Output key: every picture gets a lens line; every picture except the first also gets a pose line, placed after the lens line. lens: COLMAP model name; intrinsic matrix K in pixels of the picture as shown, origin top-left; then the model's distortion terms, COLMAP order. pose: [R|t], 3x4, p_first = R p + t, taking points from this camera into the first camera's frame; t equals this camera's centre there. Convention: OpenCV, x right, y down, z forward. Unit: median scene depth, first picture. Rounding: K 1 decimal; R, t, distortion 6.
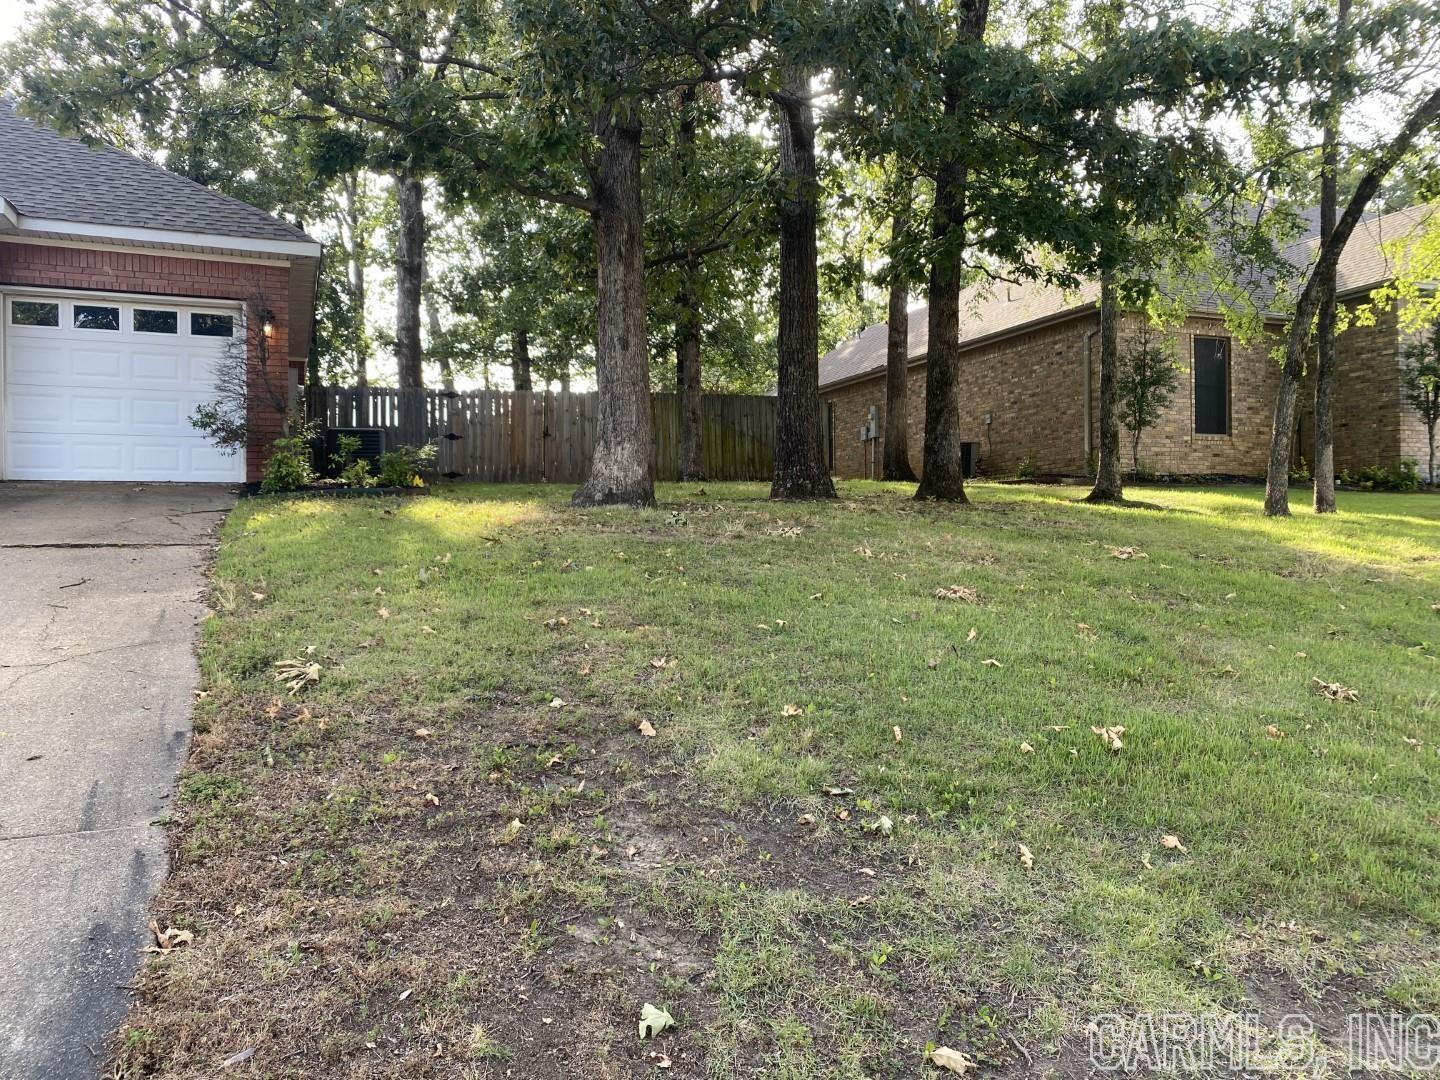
lens RADIAL K [[1091.8, 0, 725.7], [0, 1091.8, 537.1], [0, 0, 1]] dist [0.008068, -0.001064]
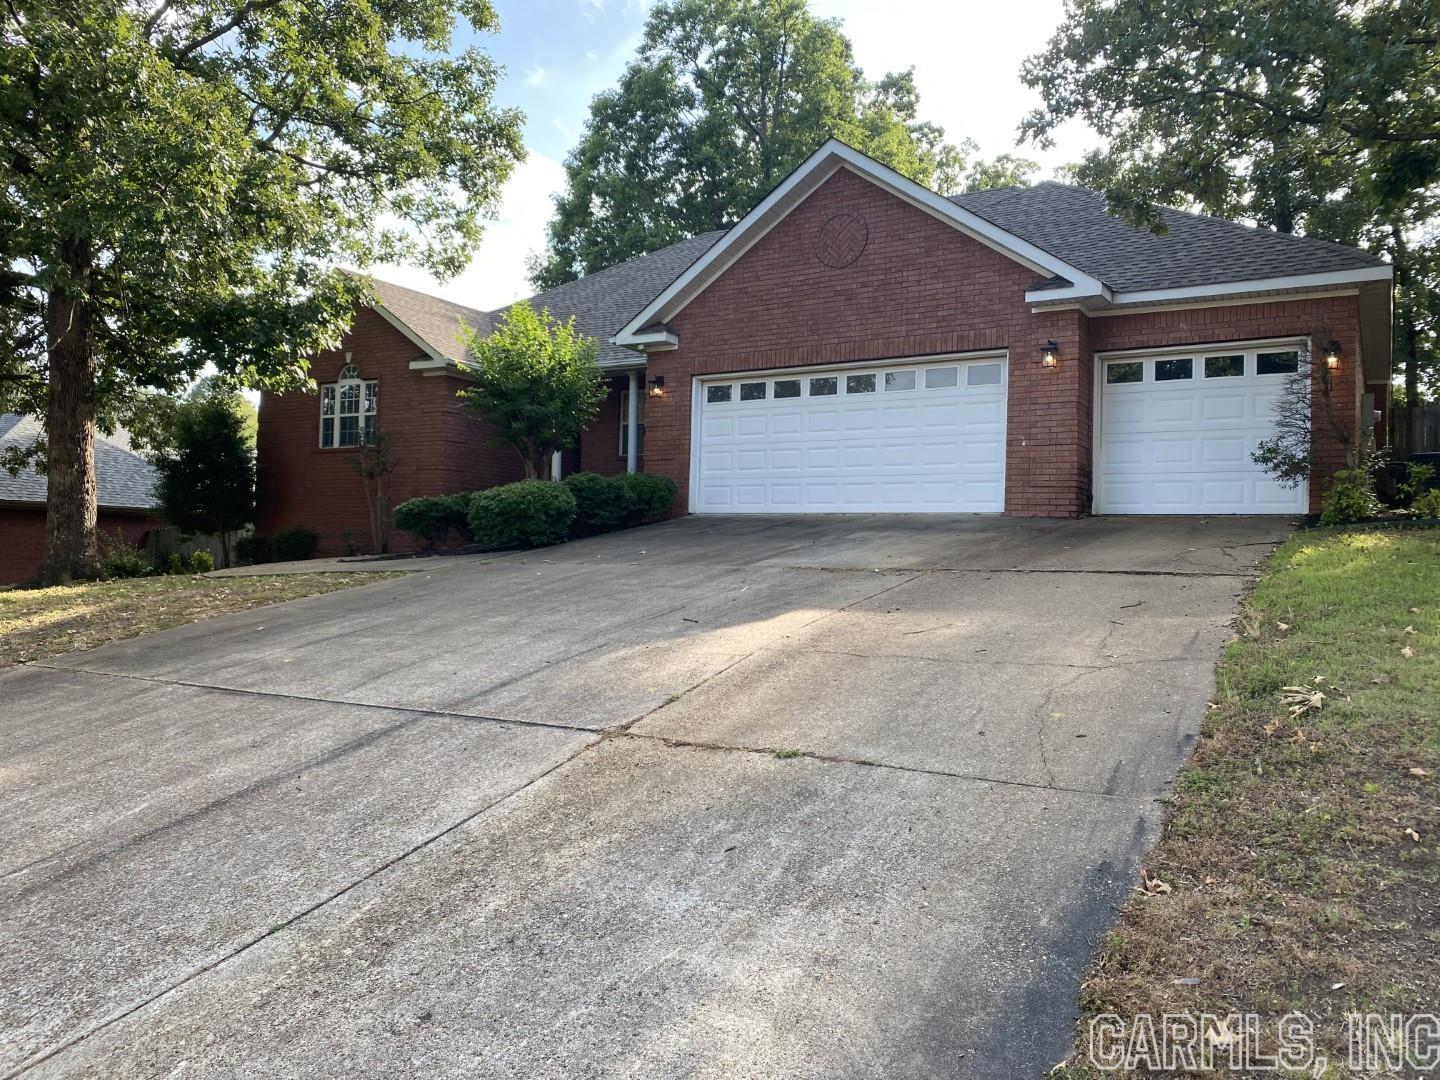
lens RADIAL K [[1091.8, 0, 719.9], [0, 1091.8, 539.0], [0, 0, 1]] dist [0.008068, -0.001064]
pose [[0.598967, 0.006781, -0.800745, 0.133954], [-0.025227, 0.999628, -0.010405, -0.008571], [0.800376, 0.026433, 0.598915, -0.117330]]
